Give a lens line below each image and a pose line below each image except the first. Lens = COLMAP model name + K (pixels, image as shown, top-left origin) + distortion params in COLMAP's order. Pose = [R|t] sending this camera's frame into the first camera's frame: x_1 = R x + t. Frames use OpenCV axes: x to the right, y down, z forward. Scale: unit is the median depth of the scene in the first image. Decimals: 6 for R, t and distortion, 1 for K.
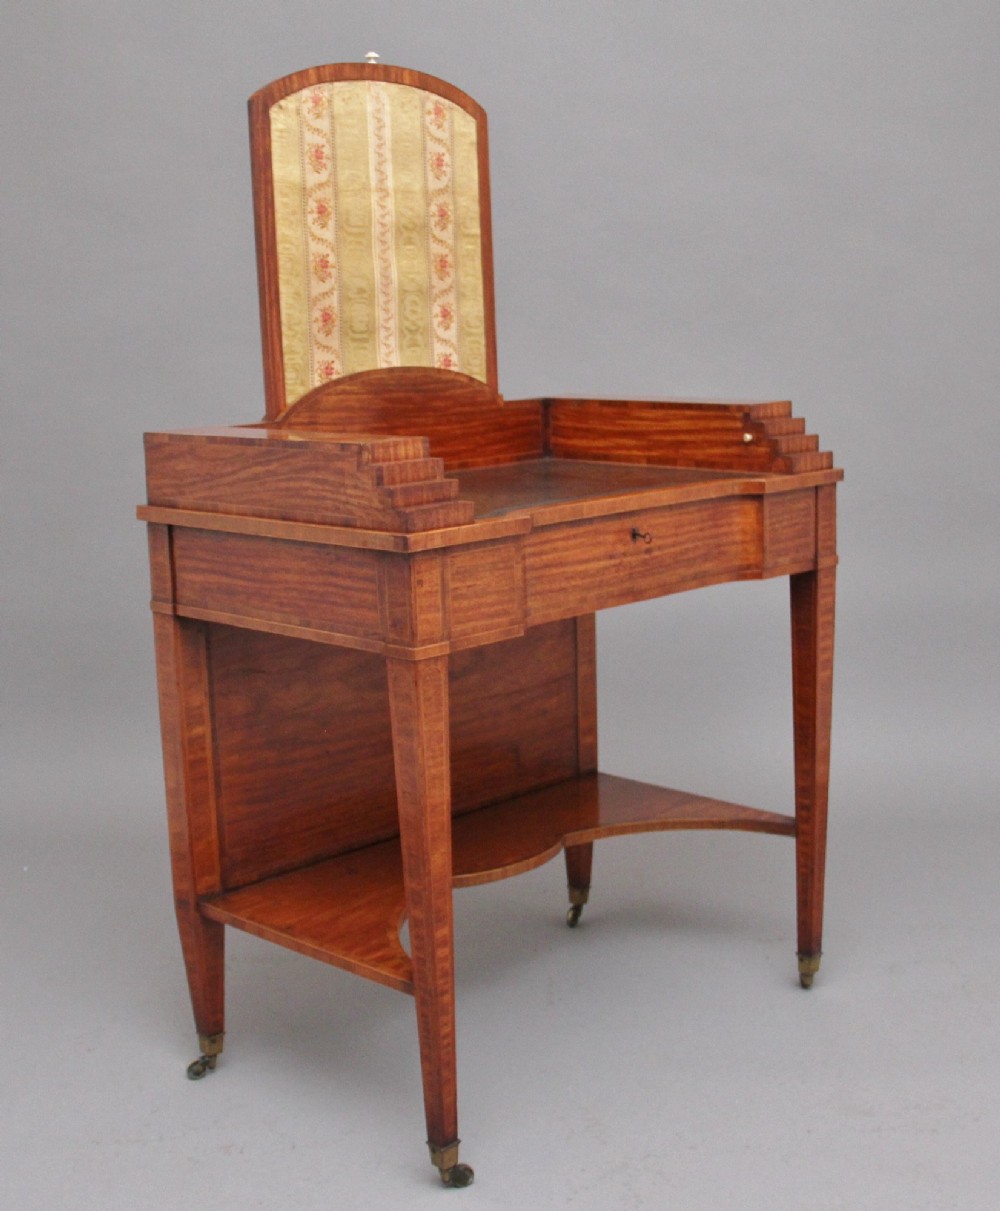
lens RADIAL K [[1701.4, 0, 482.5], [0, 1701.4, 645.3], [0, 0, 1]] dist [-0.121785, 0.077393]
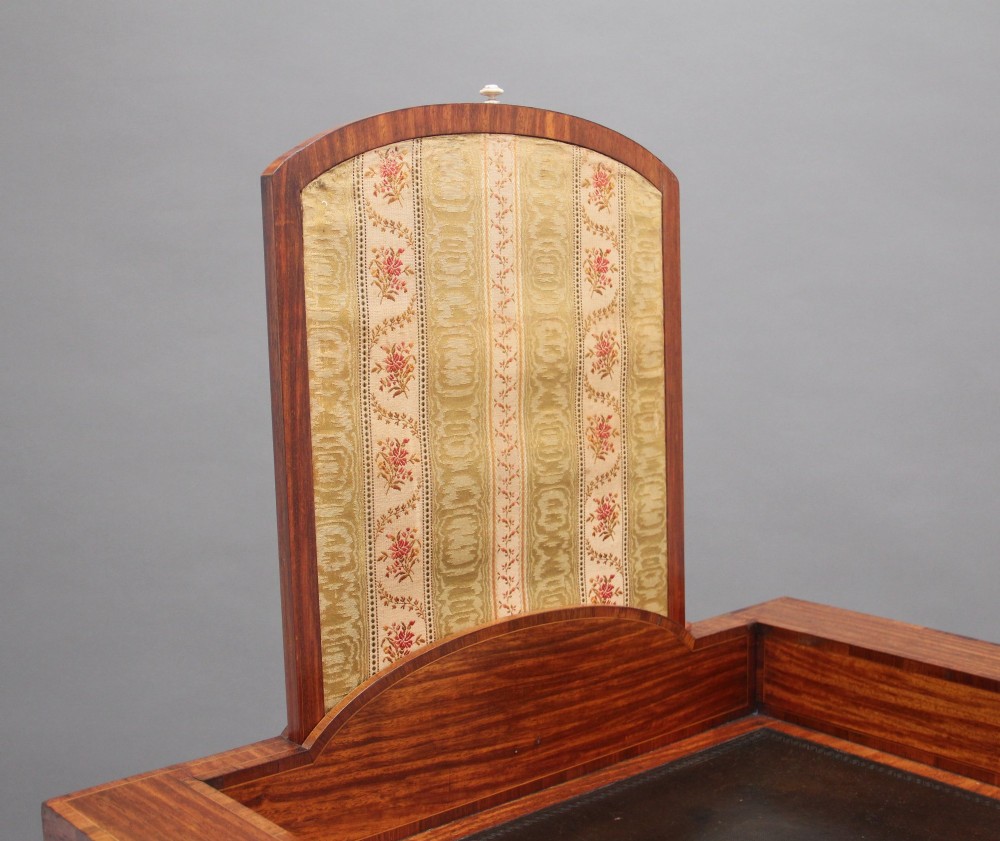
lens RADIAL K [[1390.3, 0, 501.5], [0, 1390.3, 451.8], [0, 0, 1]] dist [-0.035476, -0.070011]
pose [[0.997420, 0.021380, -0.068522, -0.027214], [-0.025191, 0.998155, -0.055245, -0.202544], [0.067215, 0.056828, 0.996119, 0.535125]]
